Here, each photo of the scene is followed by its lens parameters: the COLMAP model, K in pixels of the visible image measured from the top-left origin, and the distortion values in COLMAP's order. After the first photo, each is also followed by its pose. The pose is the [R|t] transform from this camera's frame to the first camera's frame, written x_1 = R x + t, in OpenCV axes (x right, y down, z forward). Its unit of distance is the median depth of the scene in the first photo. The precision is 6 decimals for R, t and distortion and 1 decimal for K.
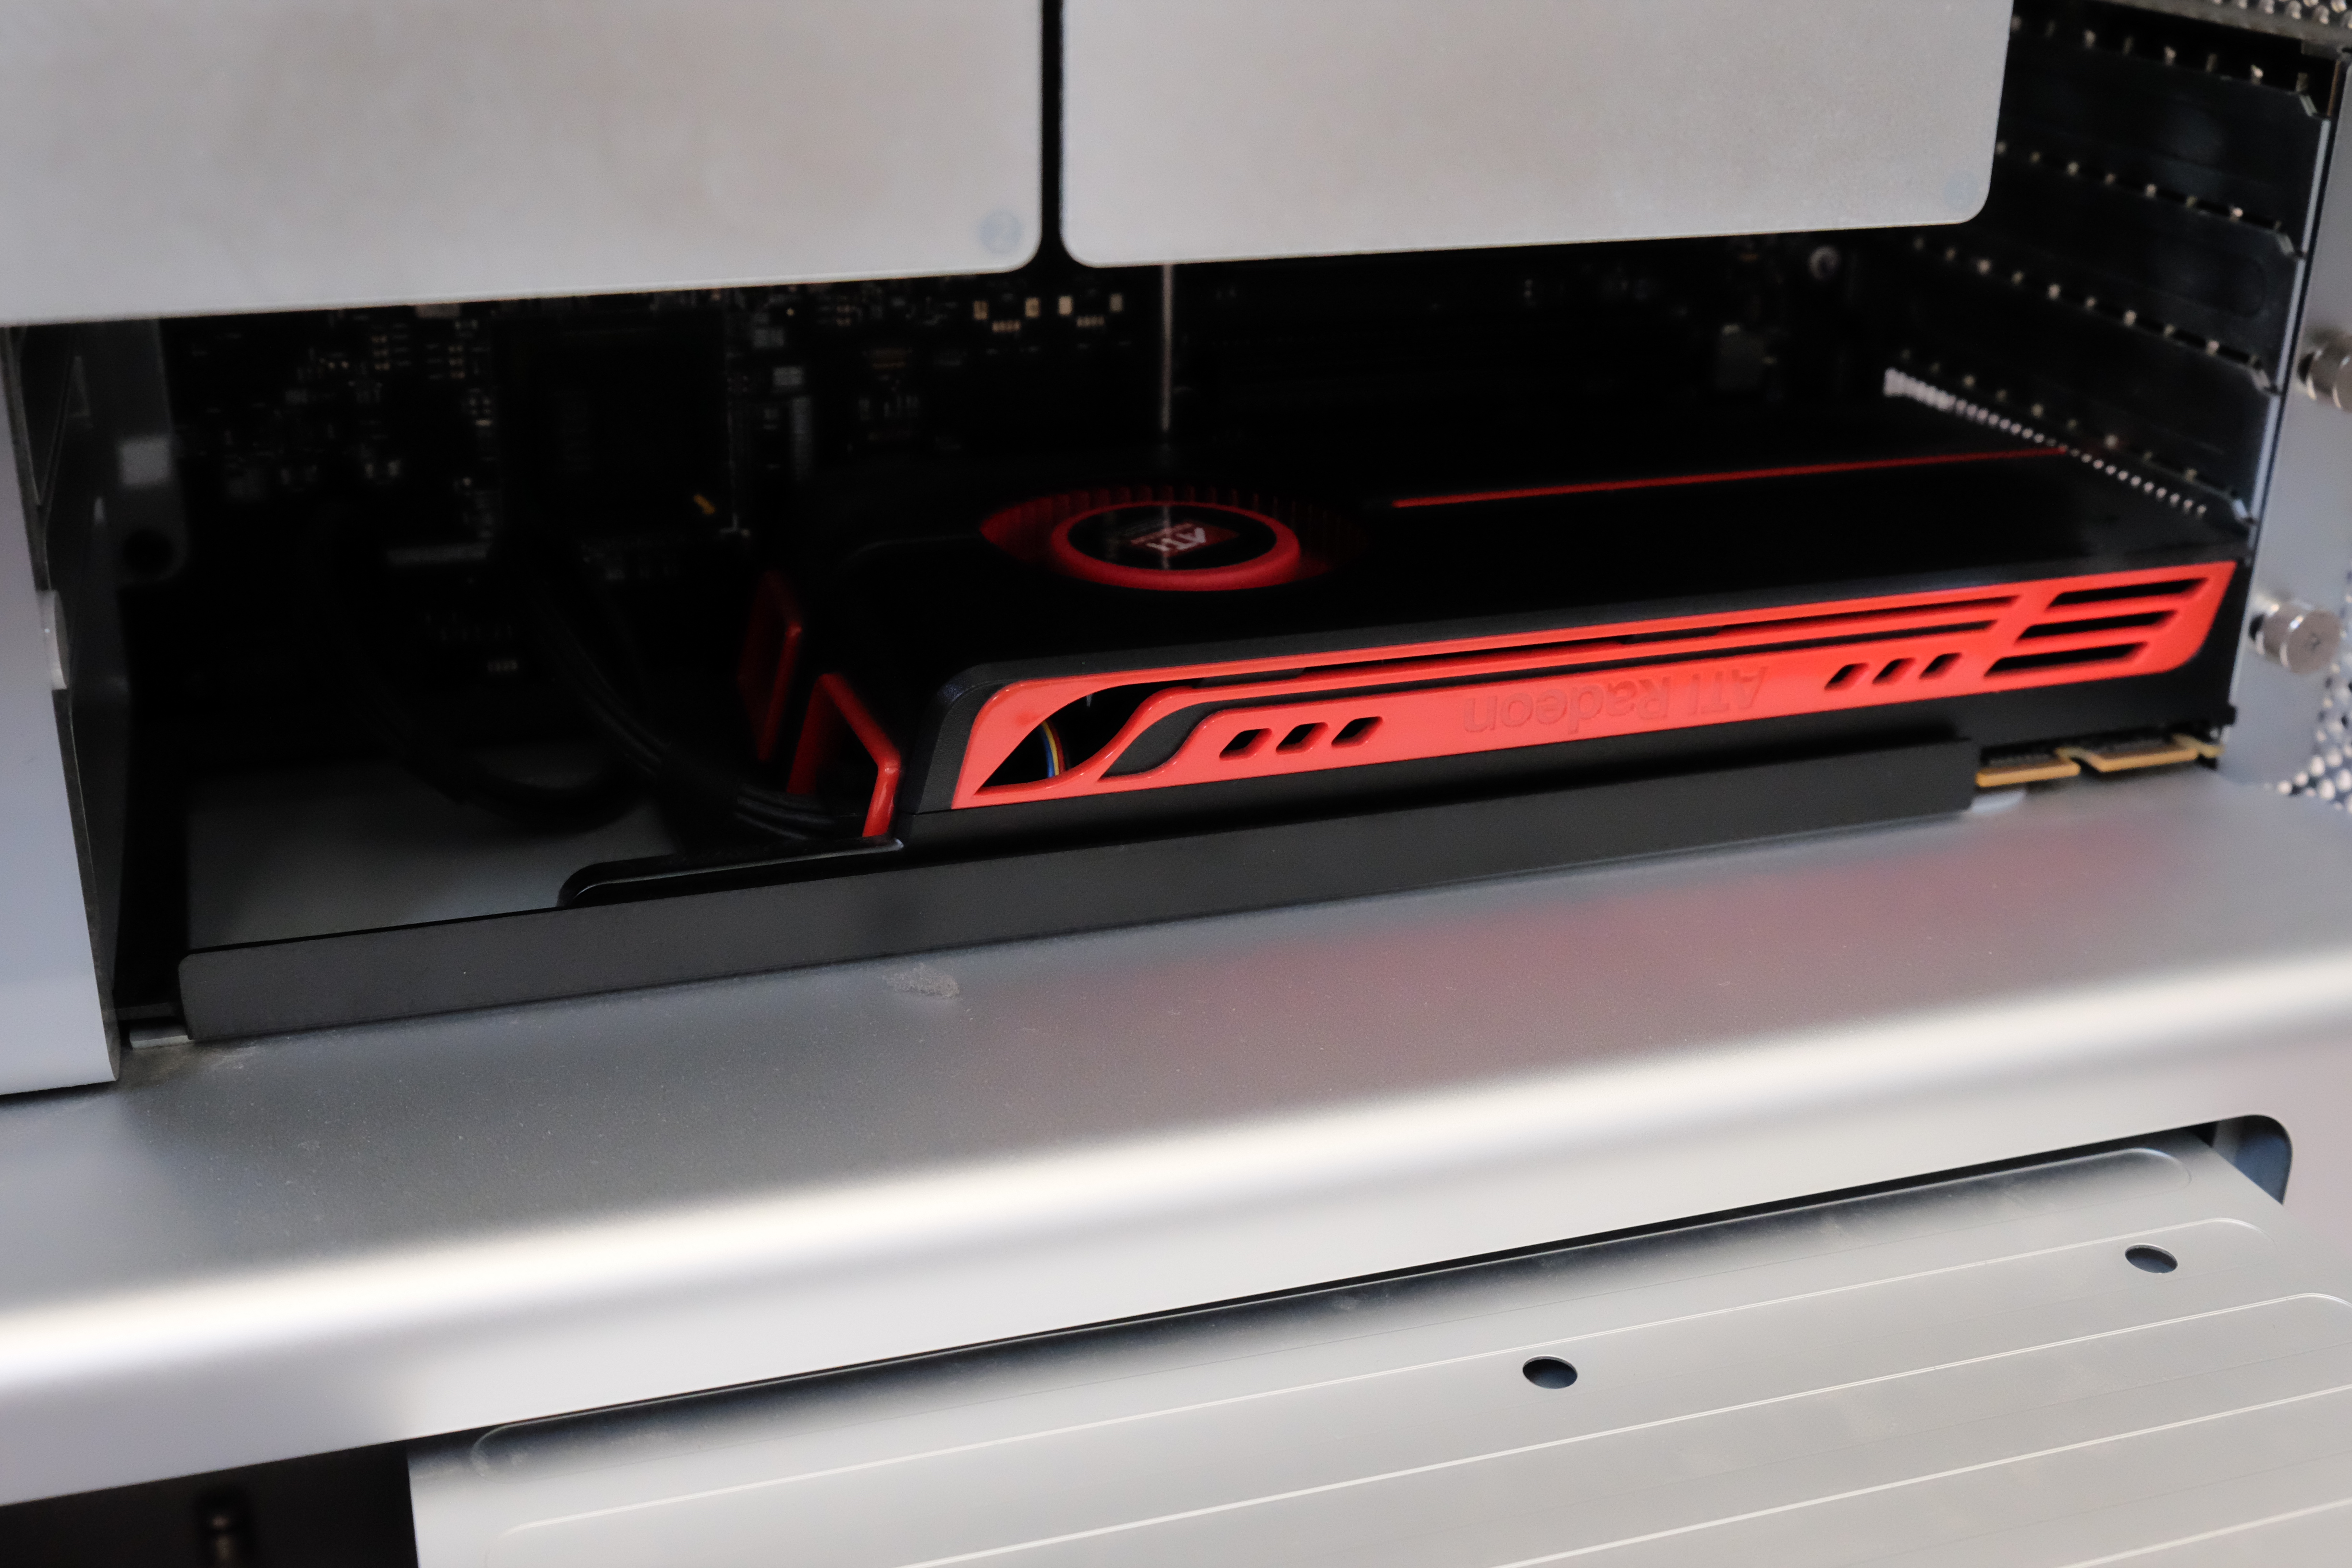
lens RADIAL K [[2644.0, 0, 1176.0], [0, 2644.0, 784.0], [0, 0, 1]] dist [-0.077359, 0.121238]
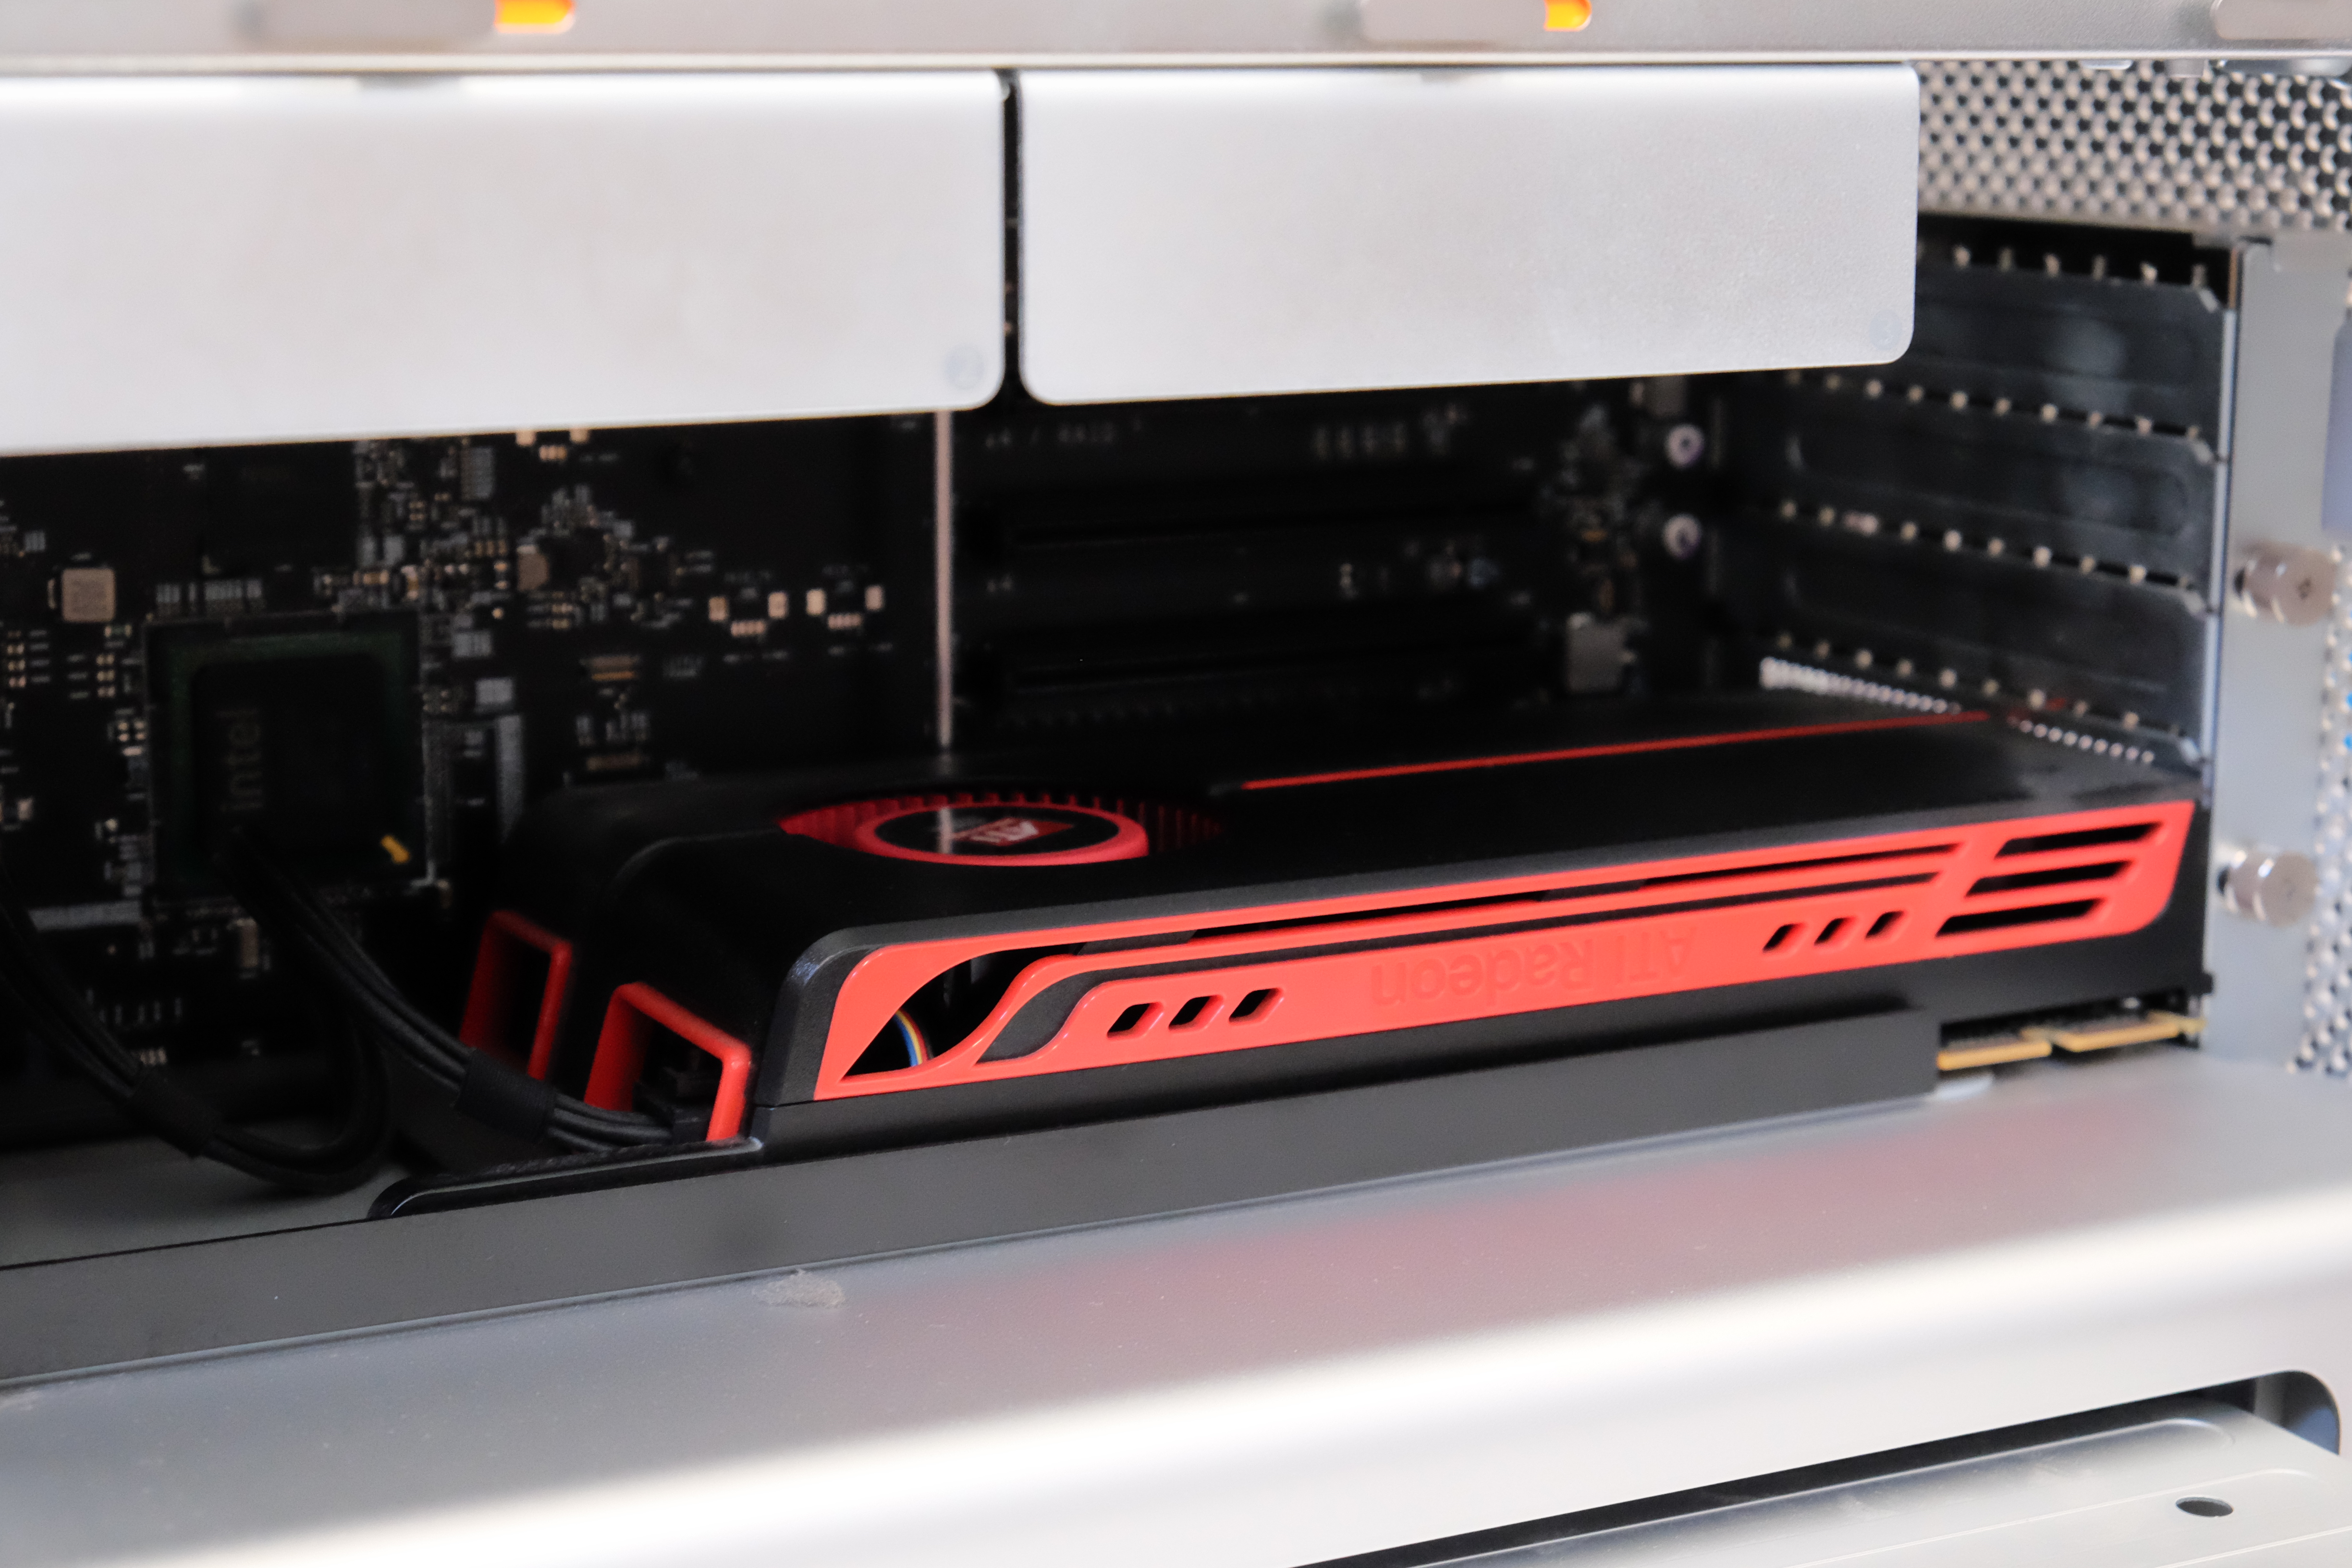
lens RADIAL K [[4097.6, 0, 1169.2], [0, 4097.6, 791.9], [0, 0, 1]] dist [-0.022967, -0.168783]
pose [[0.987617, -0.045005, 0.150289, -0.143238], [0.075041, 0.976790, -0.200623, 0.162106], [-0.137772, 0.209416, 0.968072, -0.288537]]
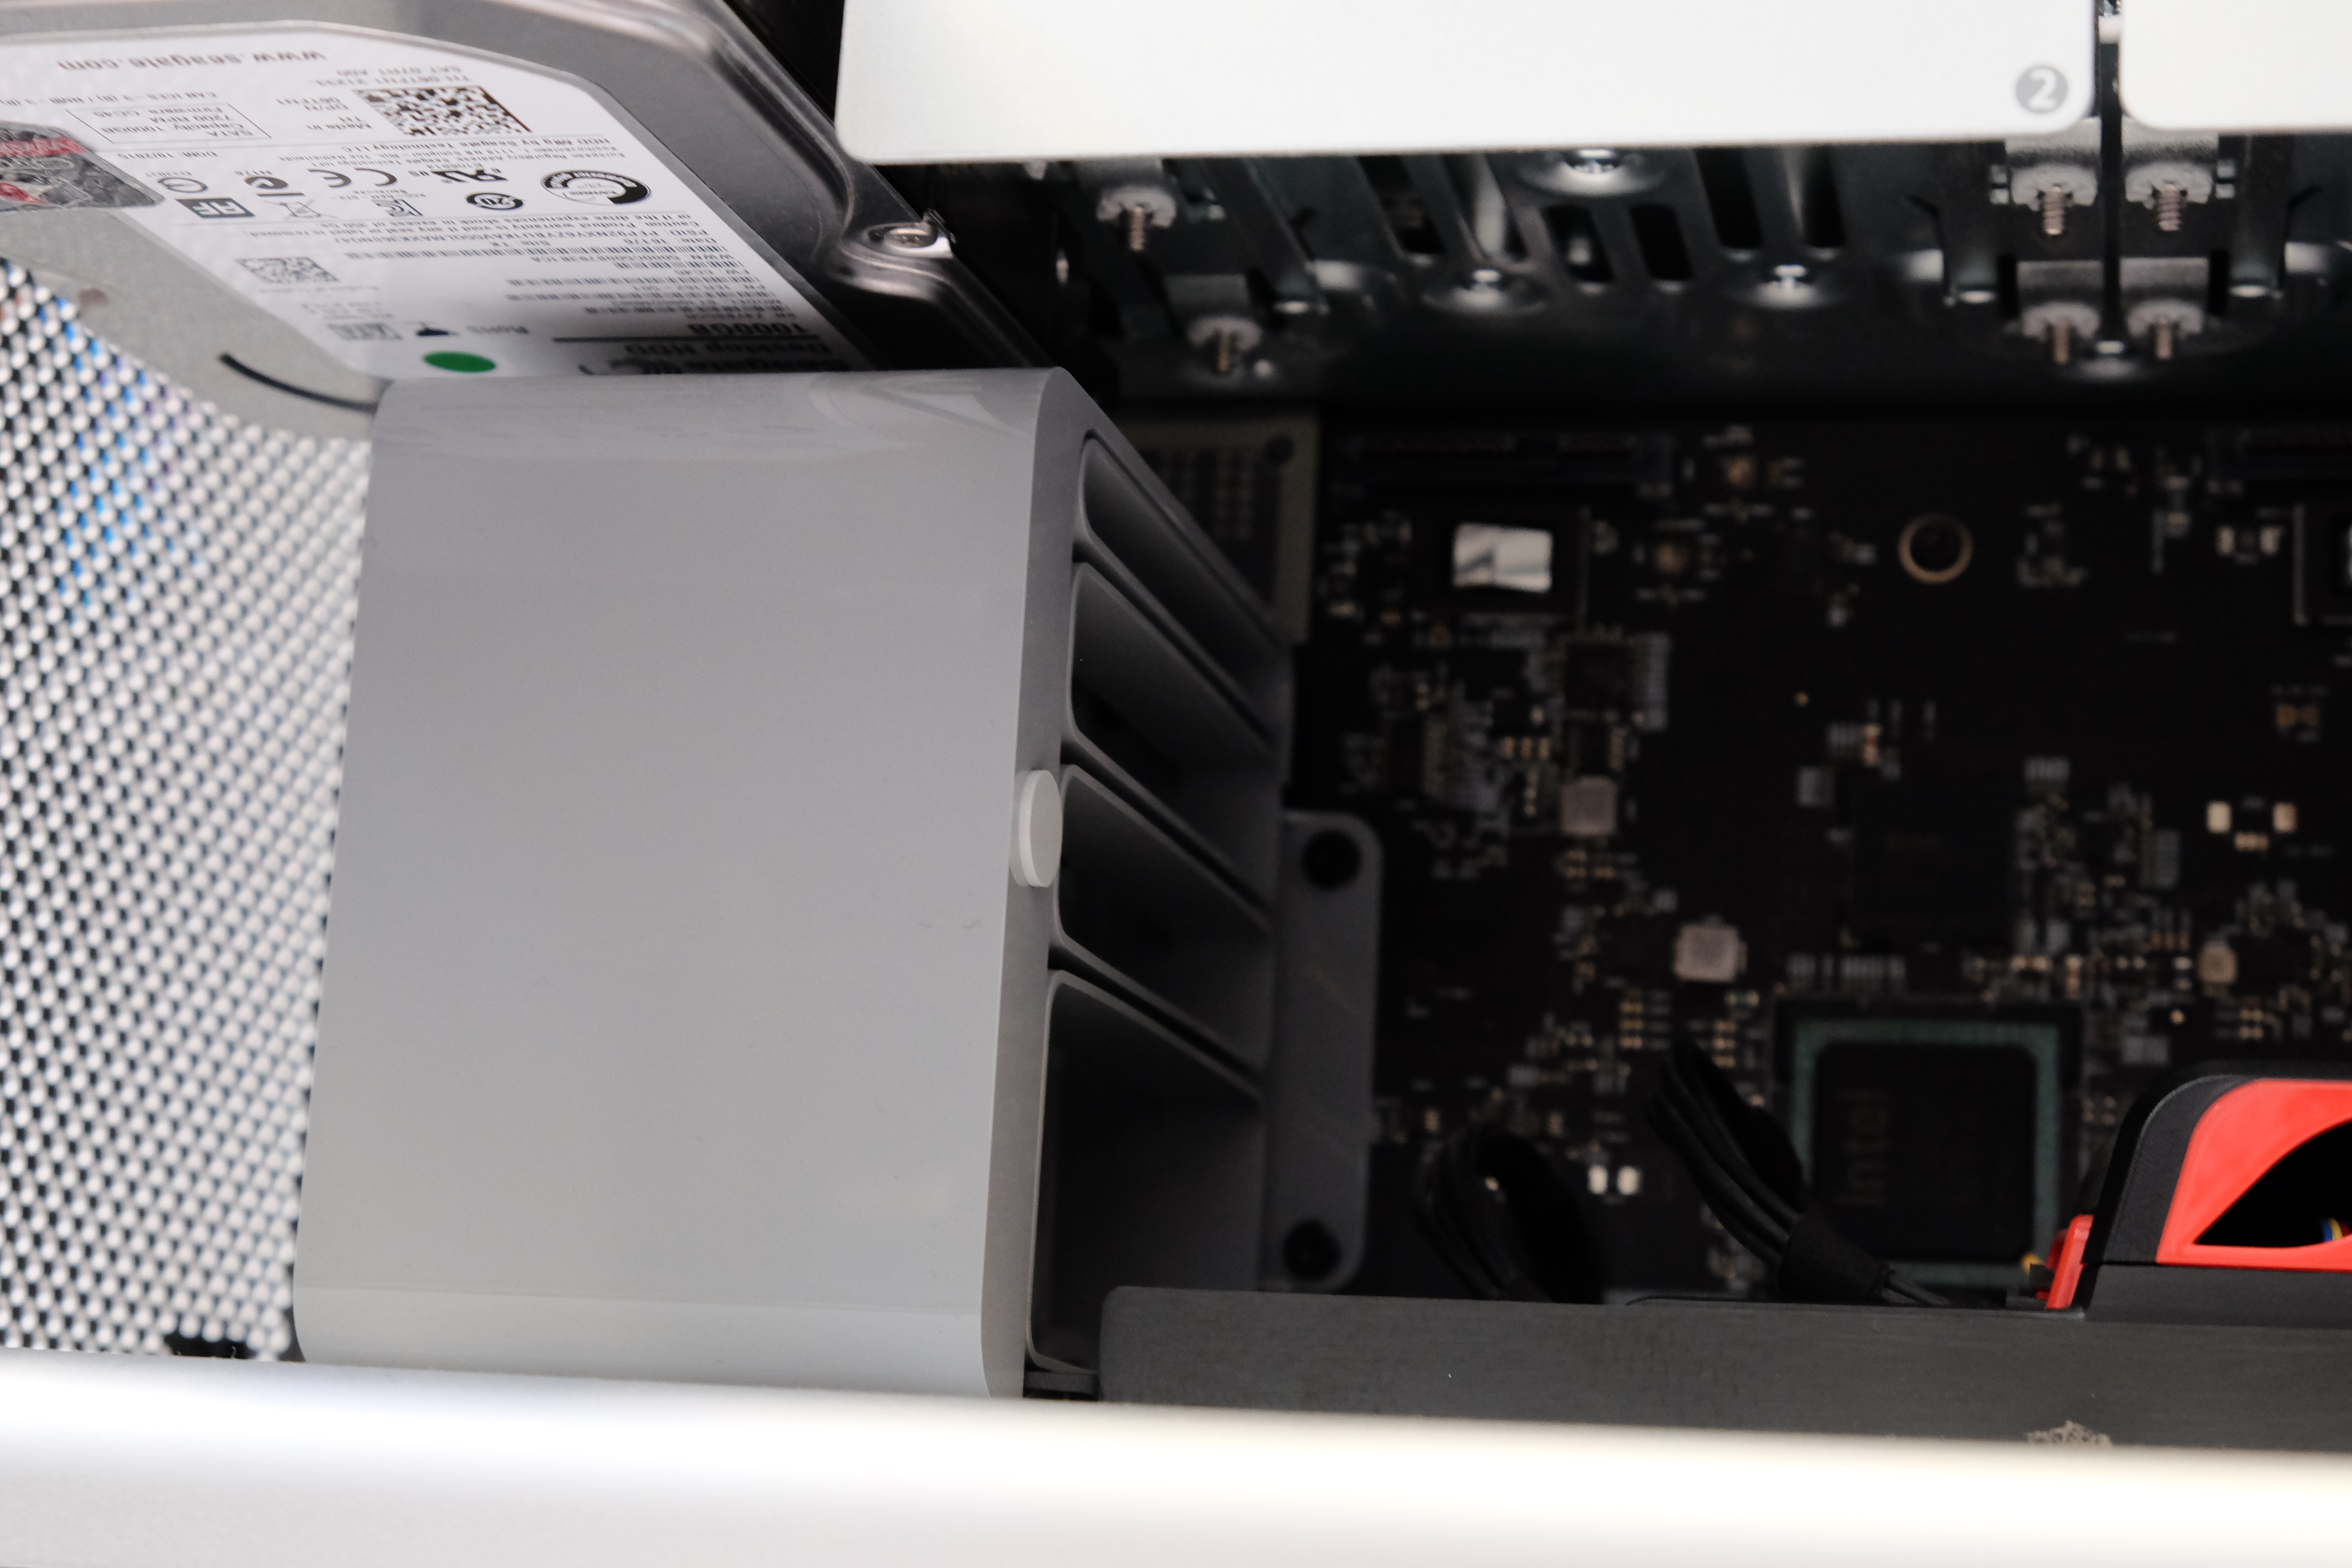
lens RADIAL K [[4097.6, 0, 1169.2], [0, 4097.6, 791.9], [0, 0, 1]] dist [-0.022967, -0.168783]
pose [[0.849673, -0.077135, -0.521638, 0.227705], [-0.238533, 0.826019, -0.510681, 0.445021], [0.470275, 0.558339, 0.683446, 0.061947]]
